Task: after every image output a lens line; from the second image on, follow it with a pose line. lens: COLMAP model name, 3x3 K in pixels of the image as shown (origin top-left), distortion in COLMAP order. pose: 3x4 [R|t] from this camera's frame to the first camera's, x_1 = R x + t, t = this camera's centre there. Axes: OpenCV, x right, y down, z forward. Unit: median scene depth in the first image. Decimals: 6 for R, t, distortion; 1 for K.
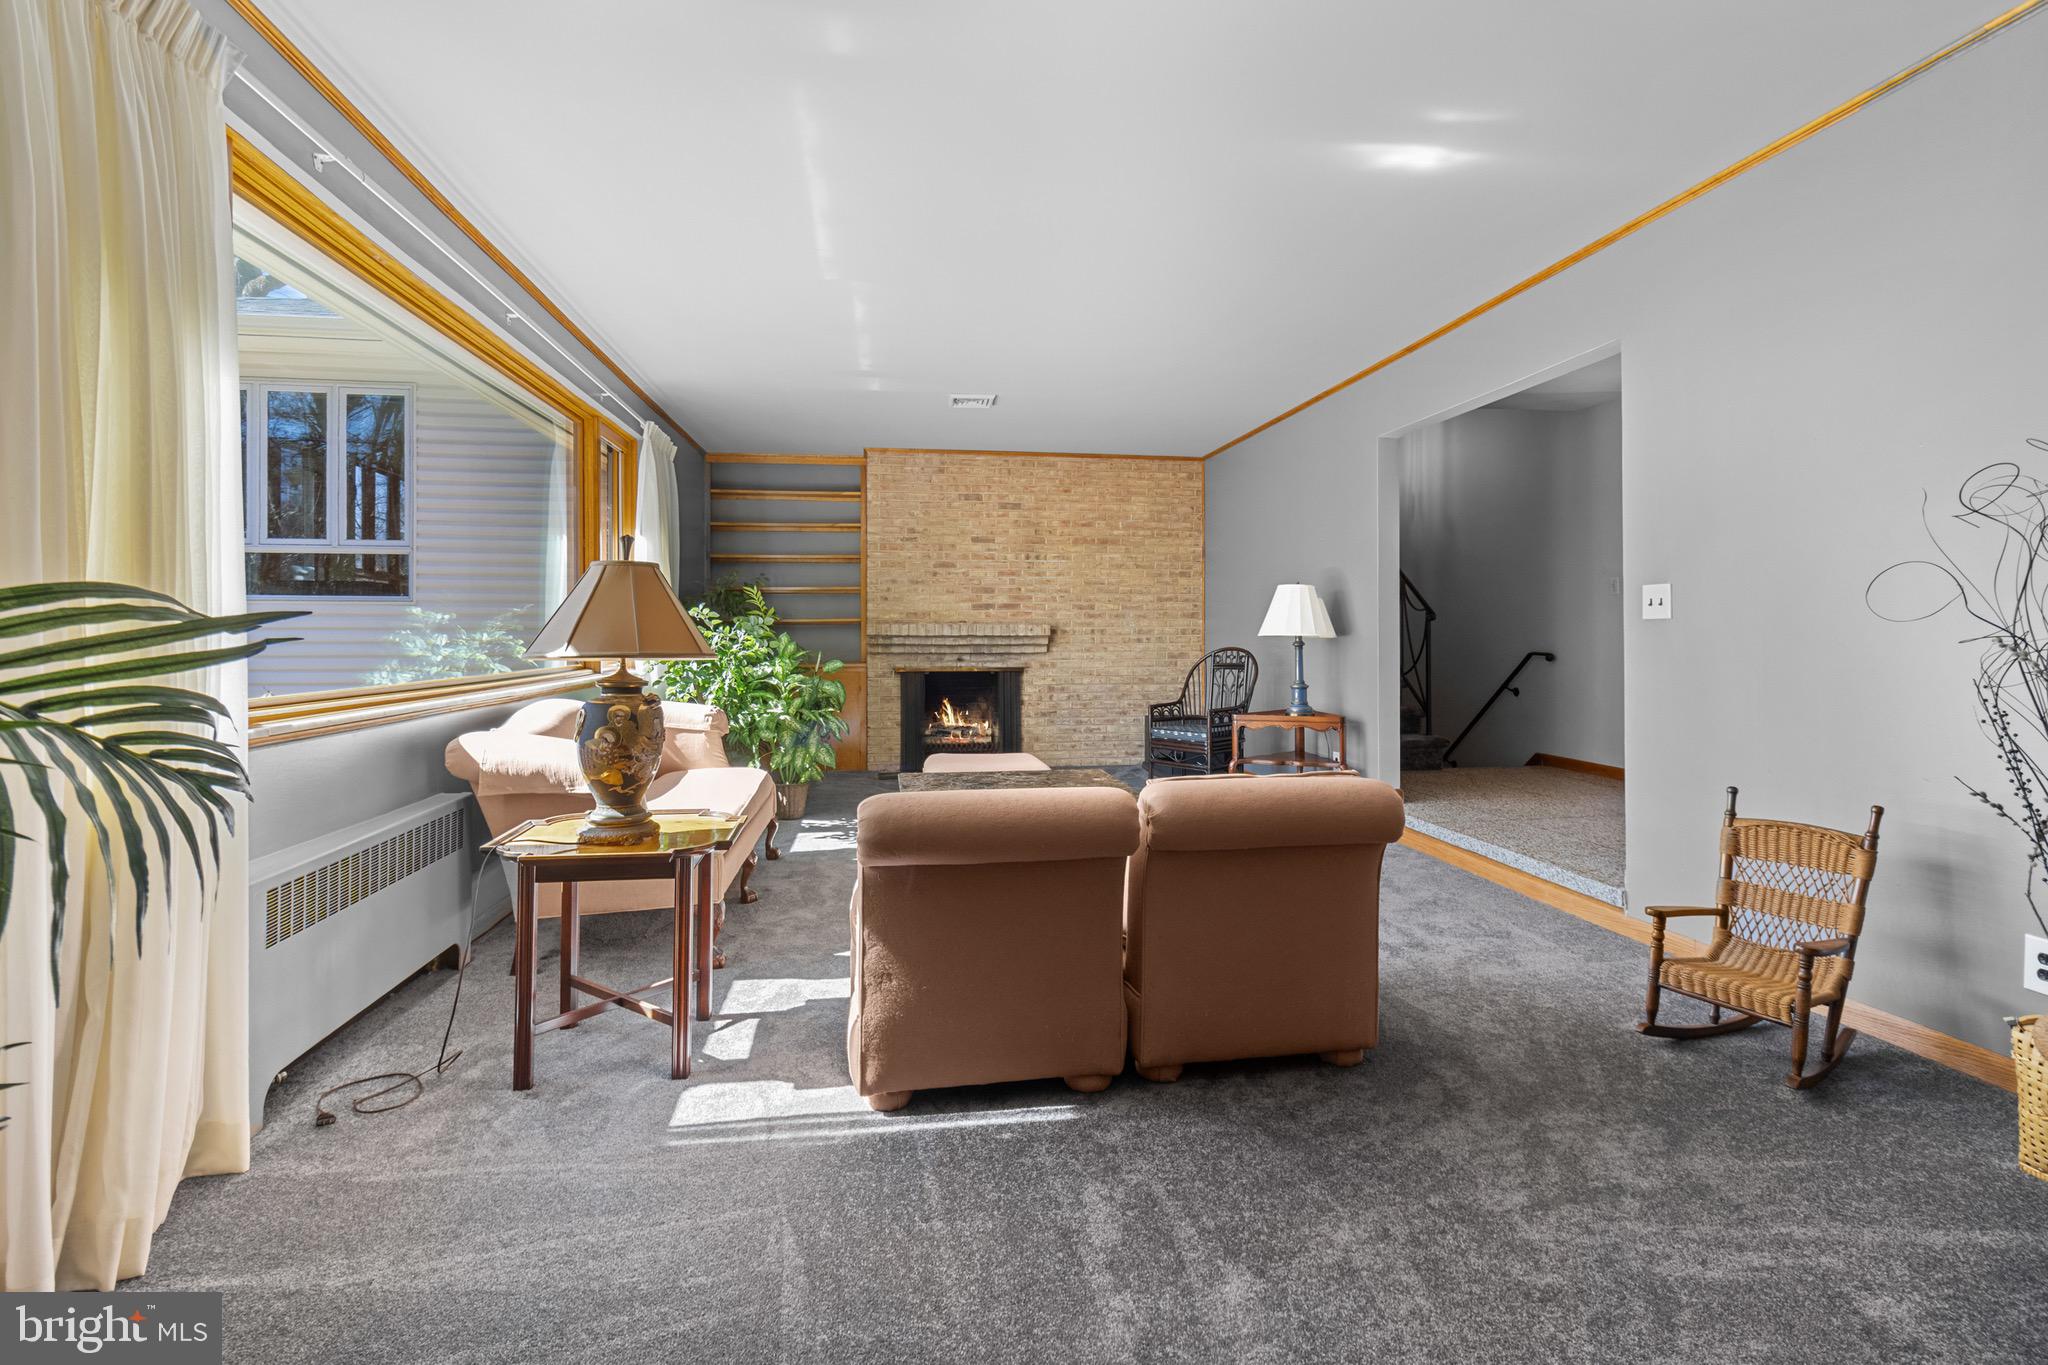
lens RADIAL K [[957.5, 0, 1023.7], [0, 957.5, 639.9], [0, 0, 1]] dist [-0.002525, -0.000126]
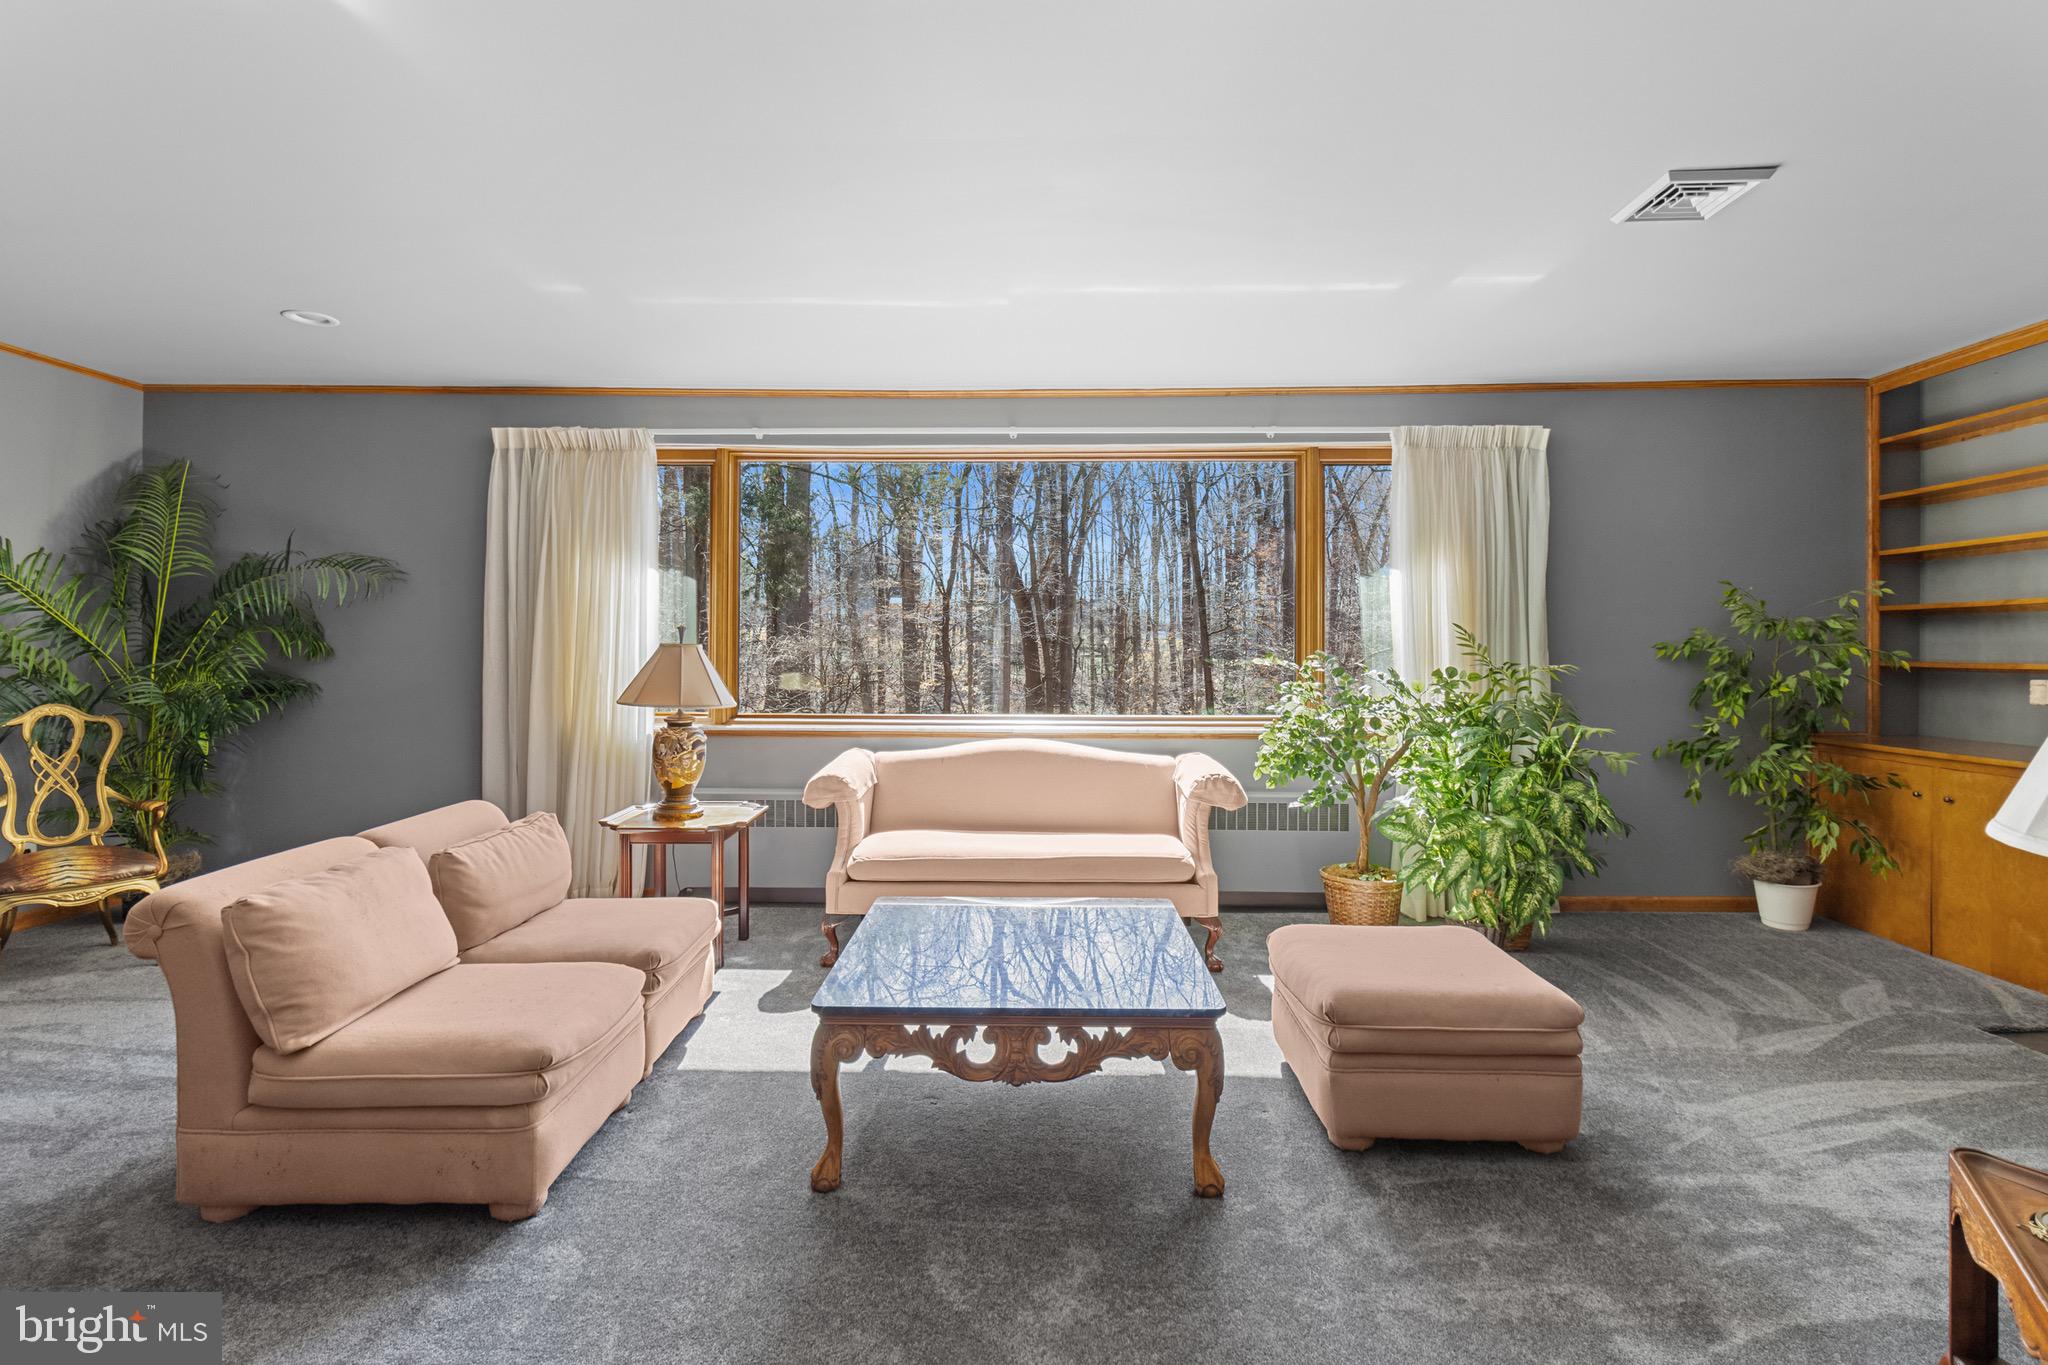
lens RADIAL K [[952.1, 0, 1033.4], [0, 952.1, 666.2], [0, 0, 1]] dist [0.000843, 0.000069]
pose [[-0.162148, 0.017432, -0.986612, 0.336430], [-0.010280, 0.999760, 0.019353, -0.025750], [0.986713, 0.013281, -0.161930, 0.589319]]
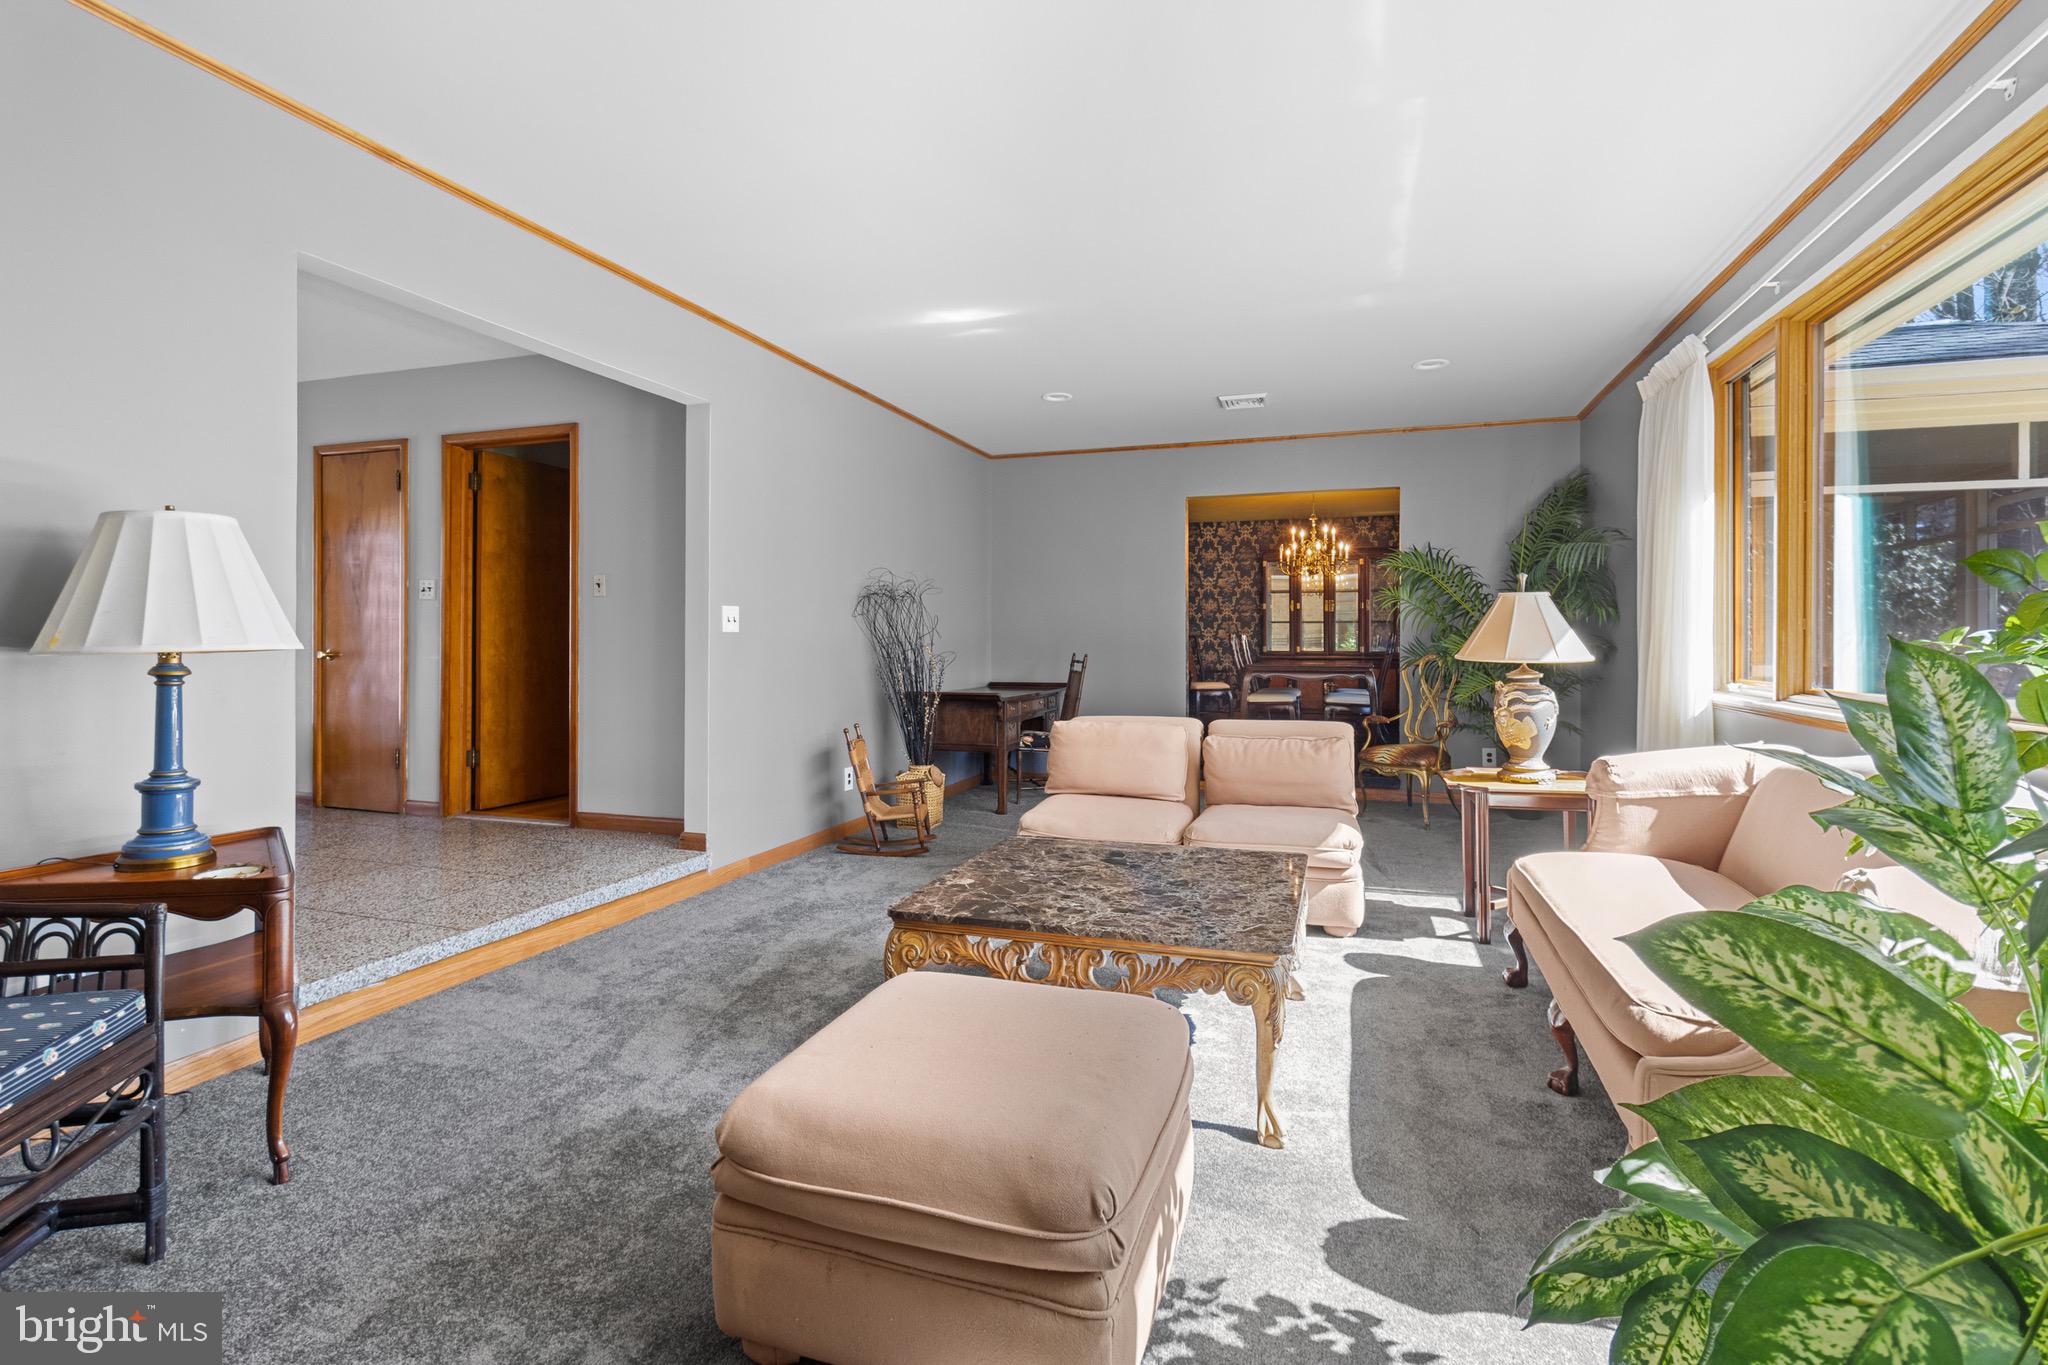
lens RADIAL K [[957.5, 0, 1023.7], [0, 957.5, 639.9], [0, 0, 1]] dist [-0.002525, -0.000126]
pose [[-0.889023, 0.003438, 0.457849, -0.131270], [0.004368, 0.999990, 0.000974, -0.004638], [-0.457841, 0.002866, -0.889029, 0.851786]]
